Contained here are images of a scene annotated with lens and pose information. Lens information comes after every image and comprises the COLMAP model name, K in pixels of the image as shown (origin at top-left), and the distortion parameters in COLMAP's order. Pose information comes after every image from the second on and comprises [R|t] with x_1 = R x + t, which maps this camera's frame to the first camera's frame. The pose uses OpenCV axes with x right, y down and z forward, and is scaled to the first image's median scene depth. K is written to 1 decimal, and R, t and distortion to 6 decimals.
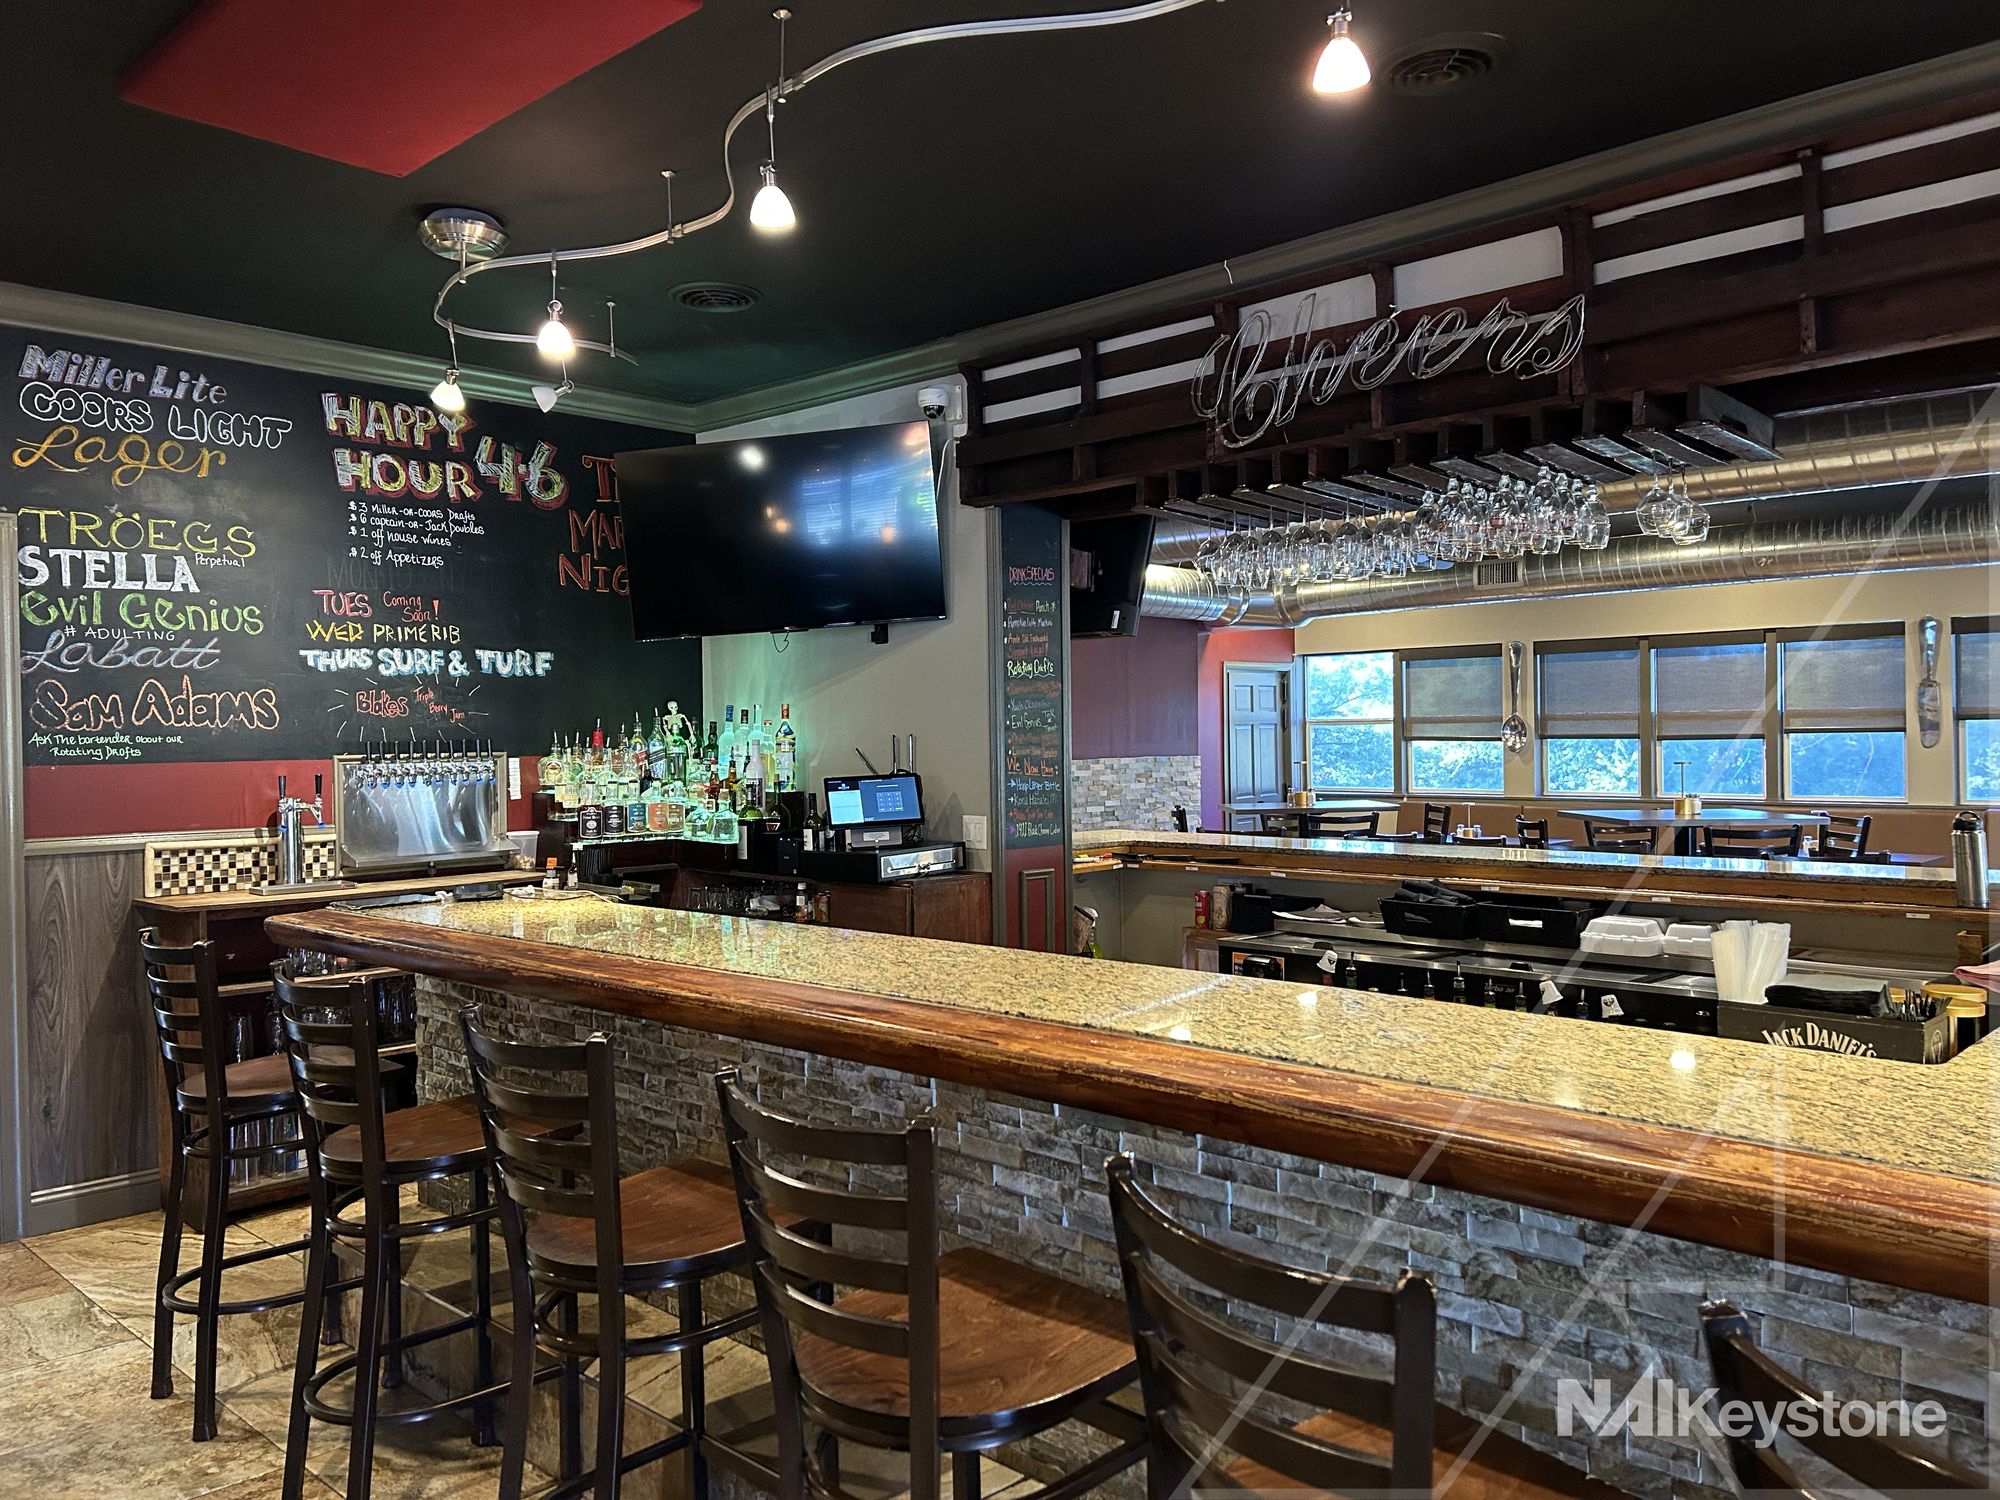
lens RADIAL K [[1509.5, 0, 997.0], [0, 1509.5, 748.3], [0, 0, 1]] dist [0.004392, 0.001100]
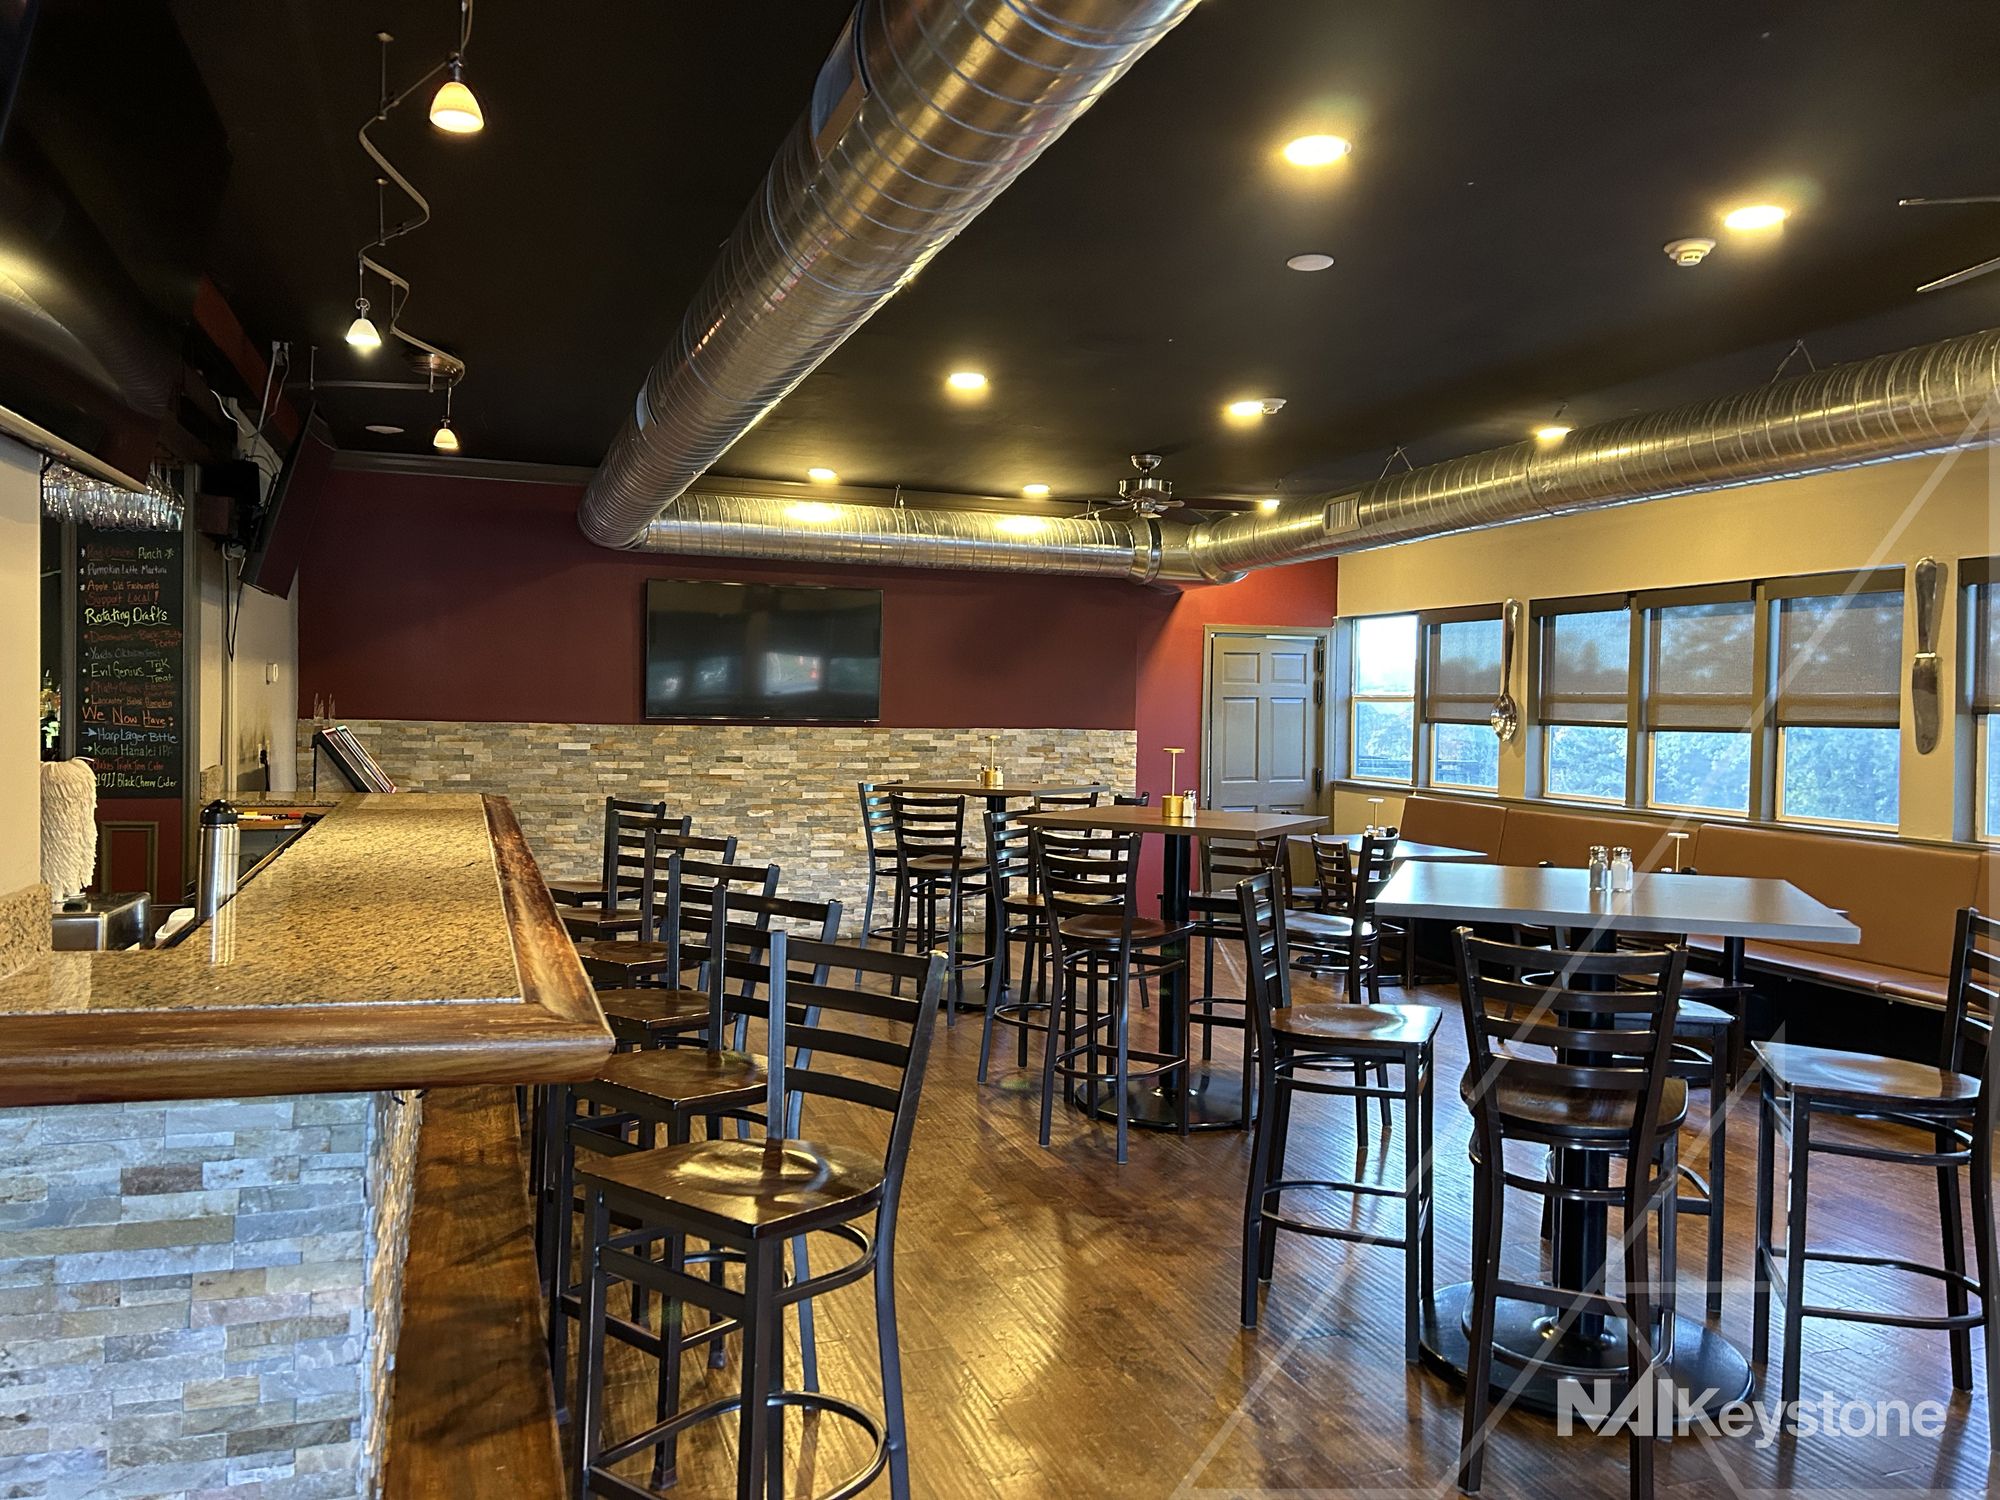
lens RADIAL K [[1509.5, 0, 1000.7], [0, 1509.5, 744.4], [0, 0, 1]] dist [0.004392, 0.001100]
pose [[0.892909, 0.040723, -0.448392, 0.464927], [-0.033660, 0.999152, 0.023714, -0.005438], [0.448977, -0.006082, 0.893523, 0.173728]]
